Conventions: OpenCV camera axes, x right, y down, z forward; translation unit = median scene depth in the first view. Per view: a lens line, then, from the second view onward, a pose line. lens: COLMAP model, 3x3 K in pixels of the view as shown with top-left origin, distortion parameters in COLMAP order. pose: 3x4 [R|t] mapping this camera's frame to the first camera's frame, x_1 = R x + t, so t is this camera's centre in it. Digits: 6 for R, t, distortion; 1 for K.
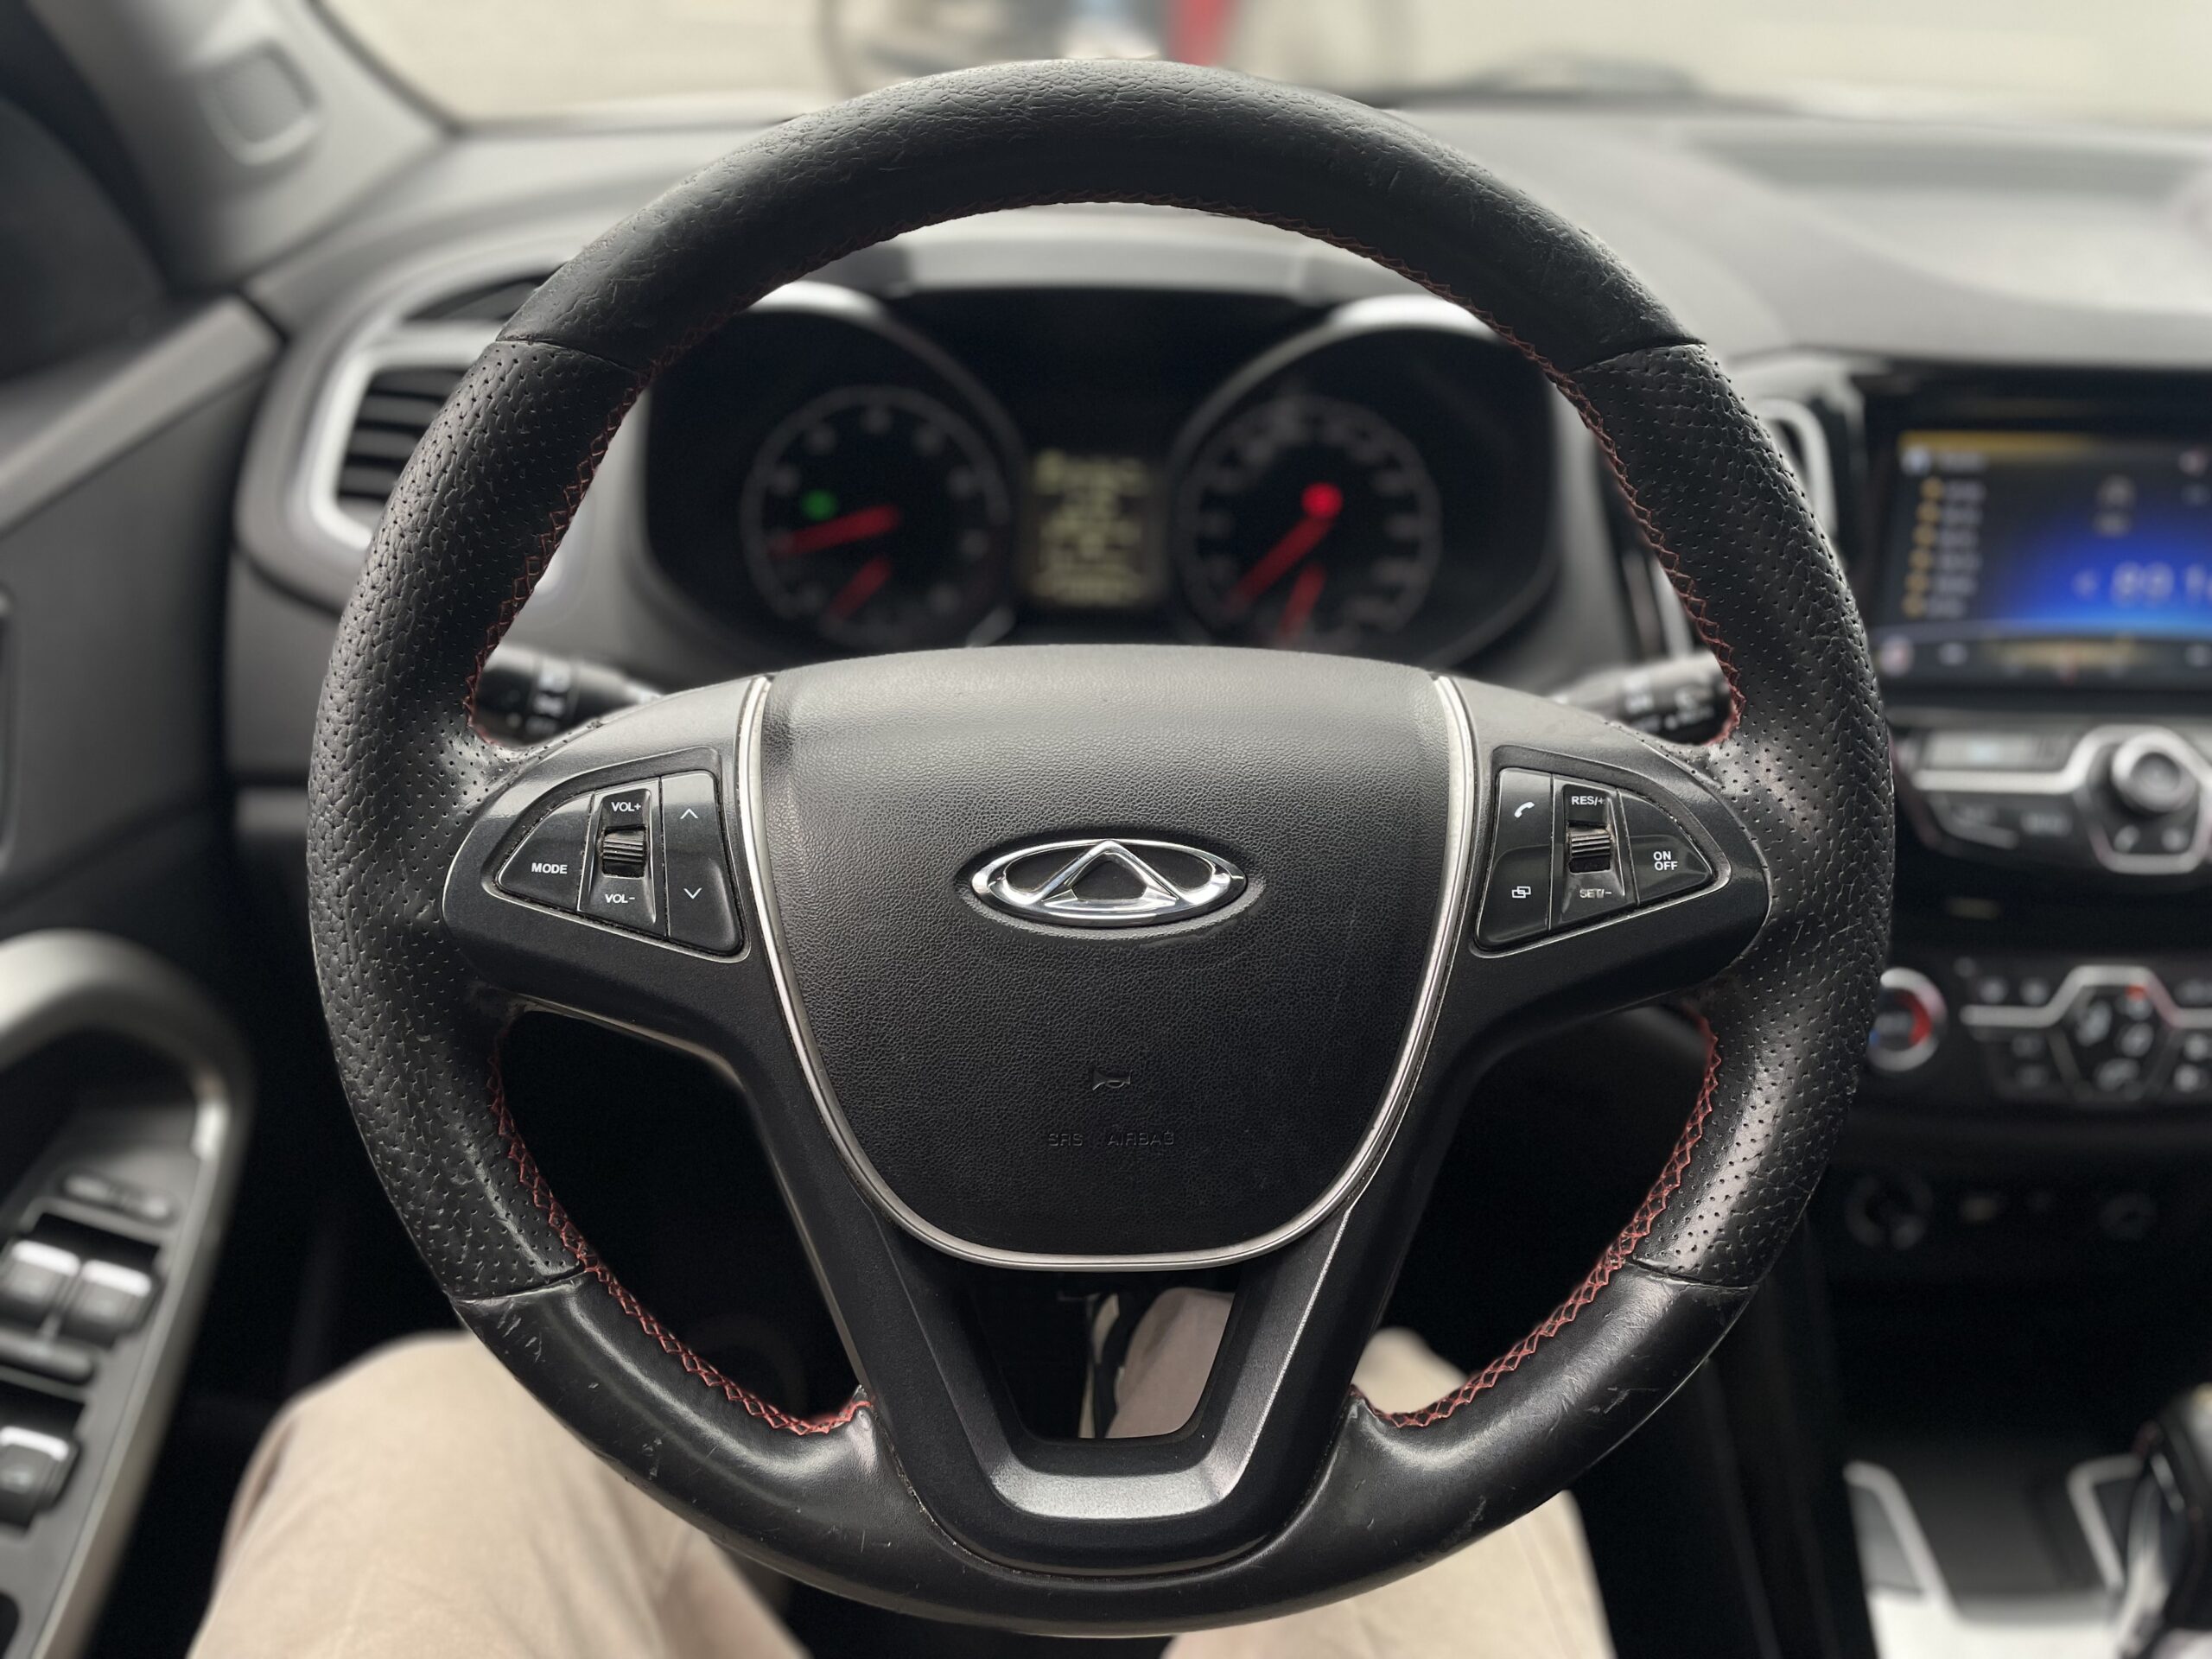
lens RADIAL K [[1705.5, 0, 1106.0], [0, 1705.5, 829.5], [0, 0, 1]] dist [0.083050, -0.109745]
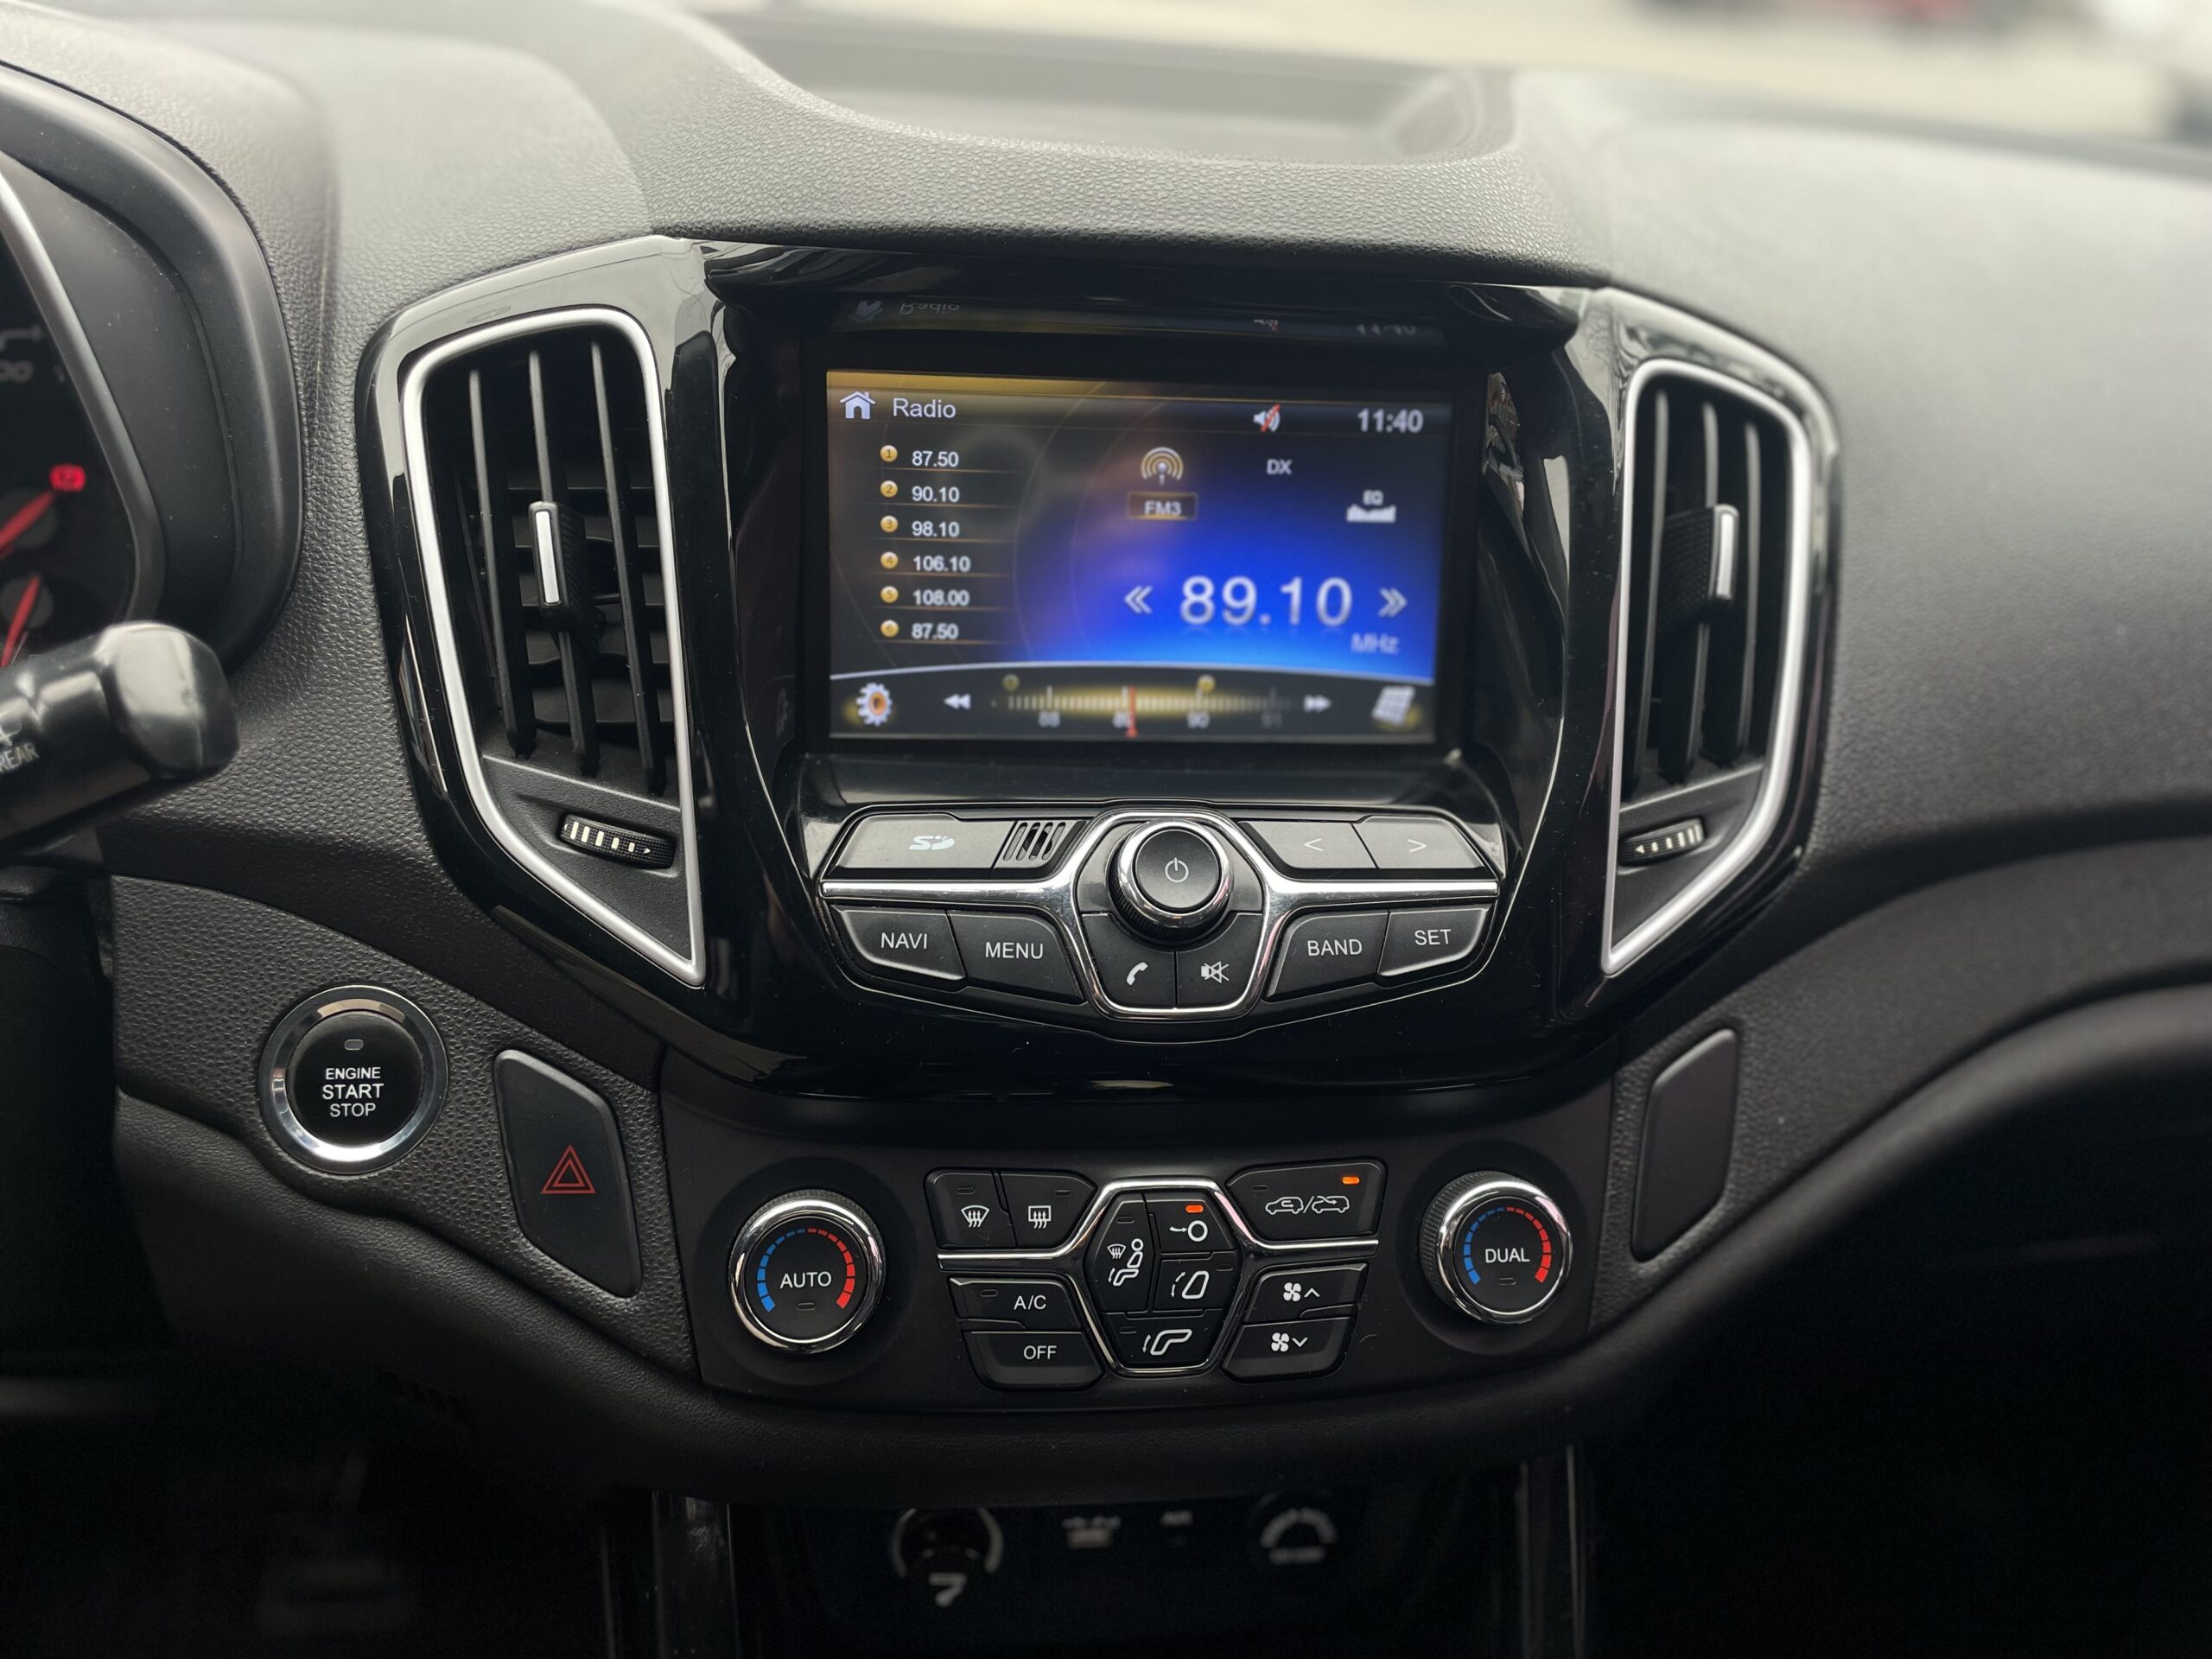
lens RADIAL K [[1705.5, 0, 1106.0], [0, 1705.5, 829.5], [0, 0, 1]] dist [0.083050, -0.109745]
pose [[0.994469, -0.013095, 0.104213, 0.513147], [0.023855, 0.994428, -0.102679, 0.018792], [-0.102288, 0.104597, 0.989240, 0.367609]]
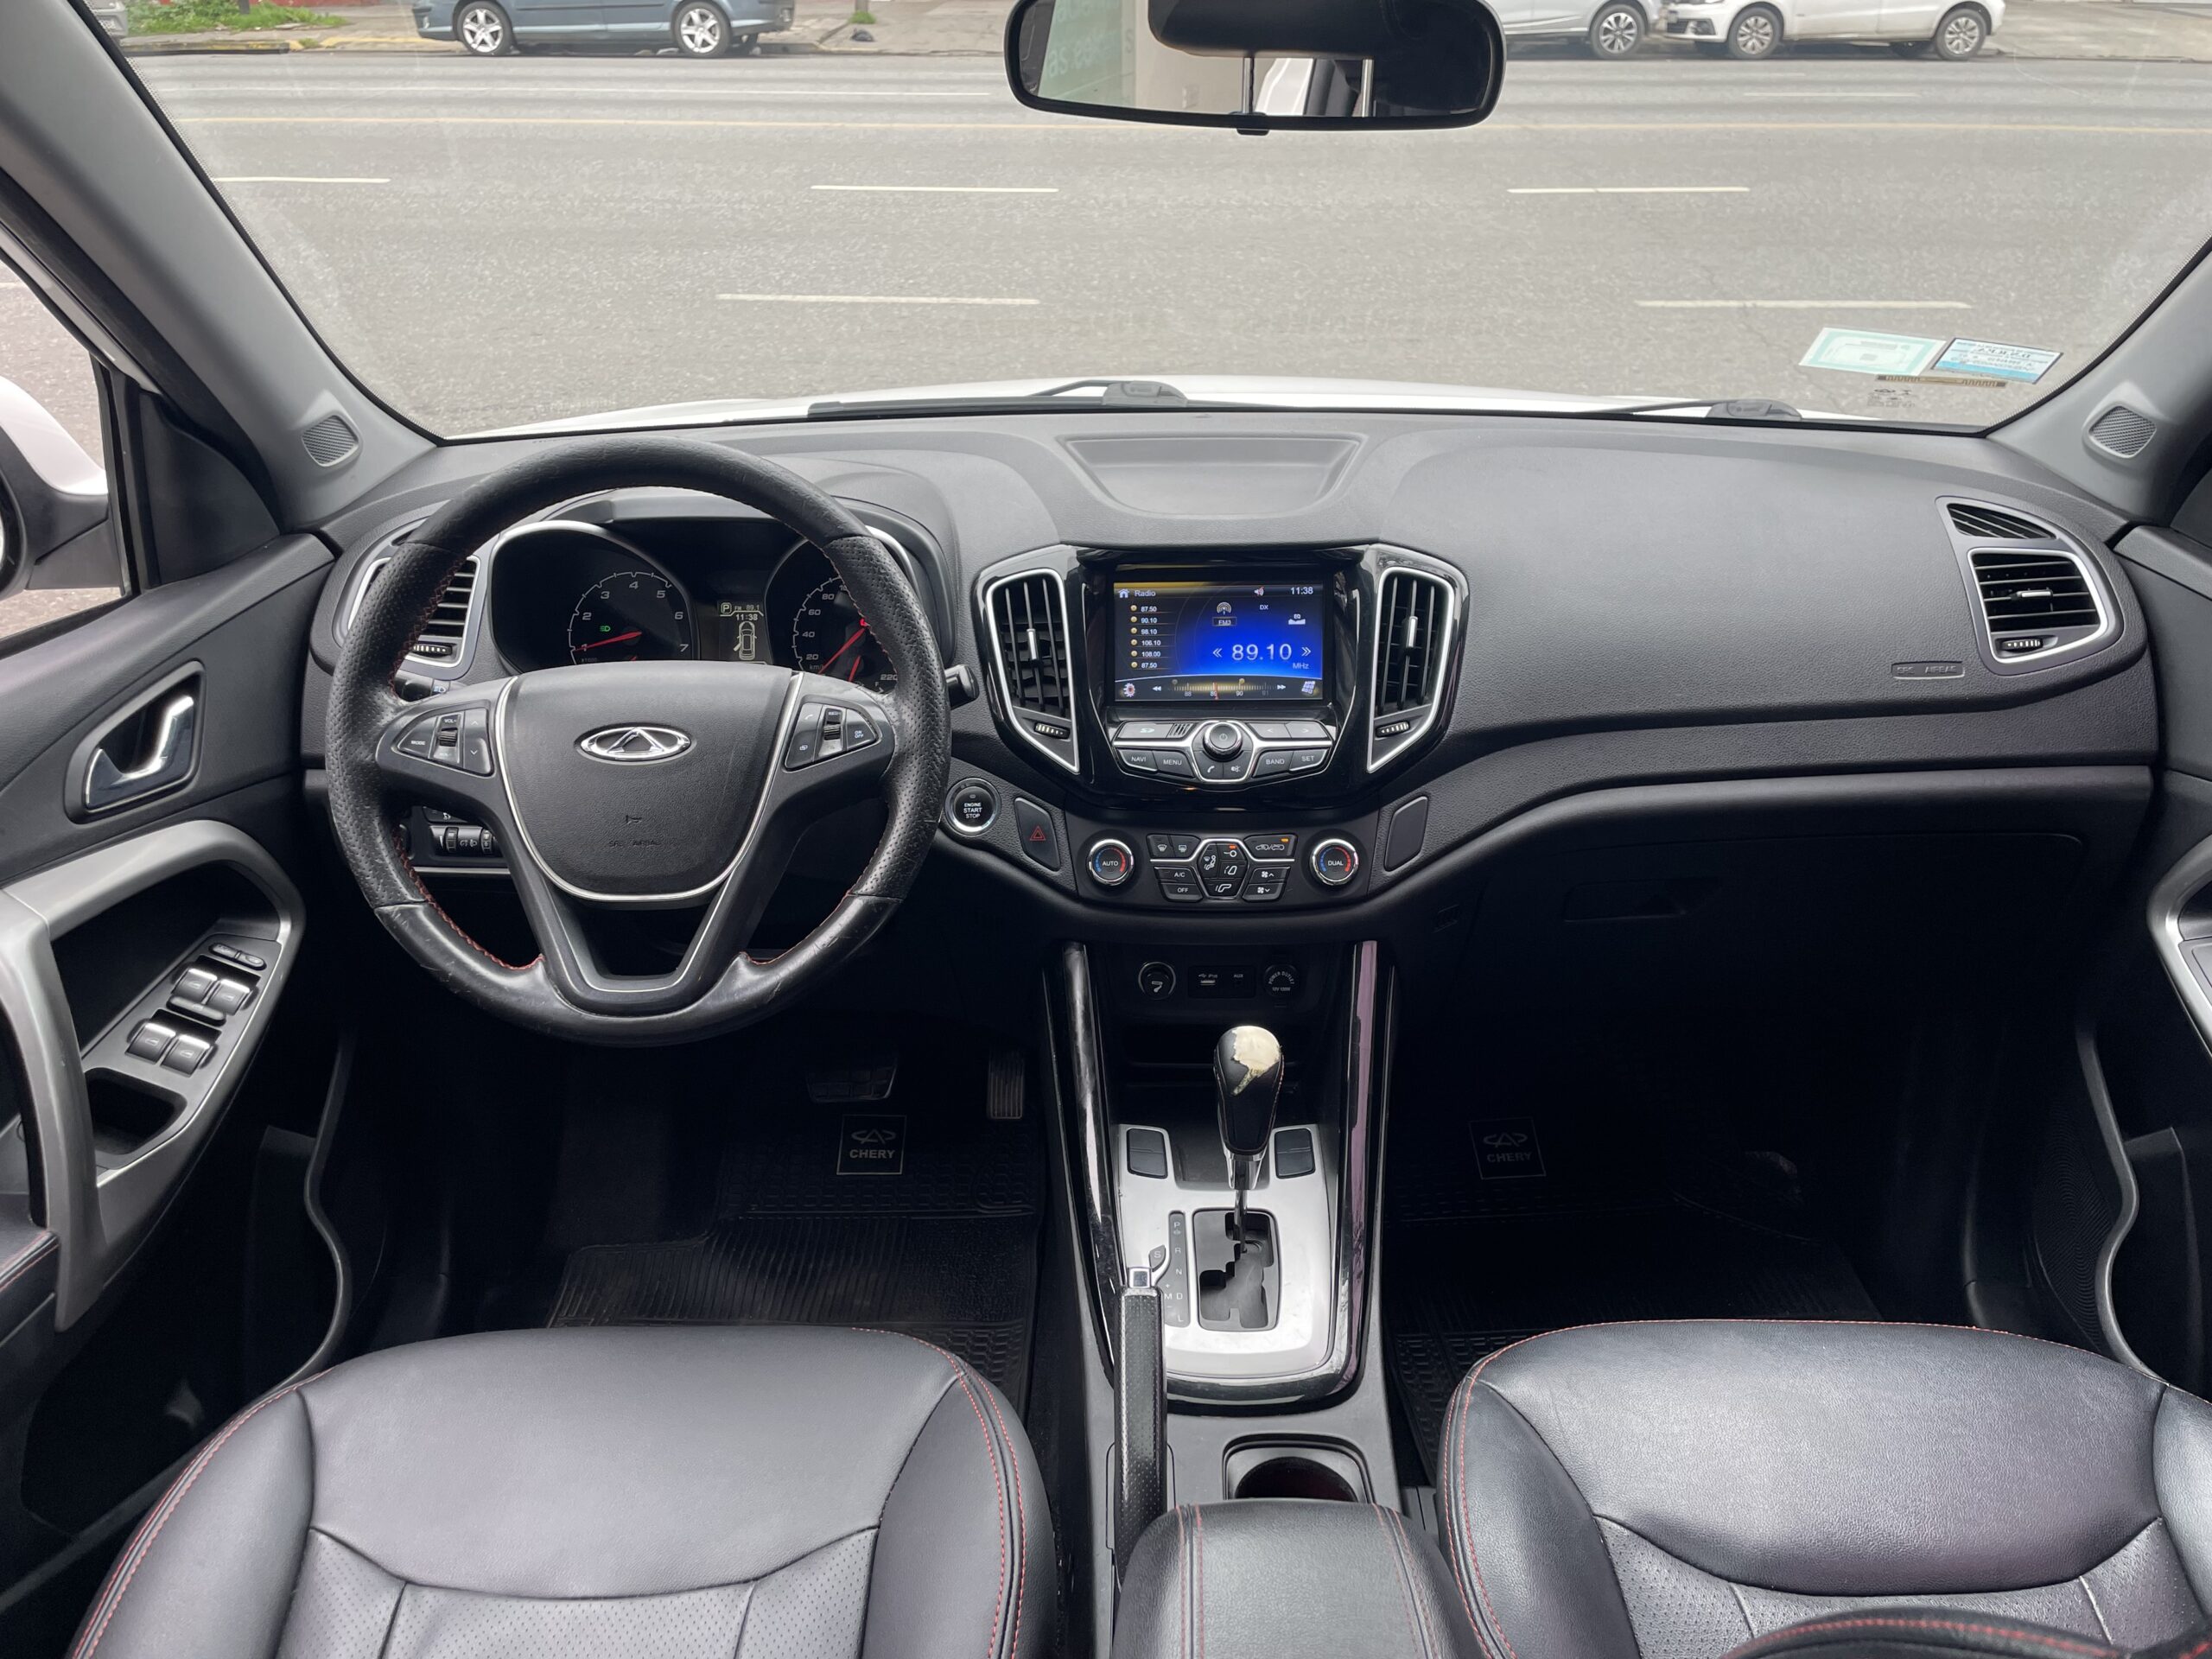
lens RADIAL K [[1705.5, 0, 1106.0], [0, 1705.5, 829.5], [0, 0, 1]] dist [0.083050, -0.109745]
pose [[0.999026, -0.020737, -0.038944, 0.542262], [0.015436, 0.991157, -0.131790, 0.343577], [0.041332, 0.131061, 0.990512, -1.008937]]
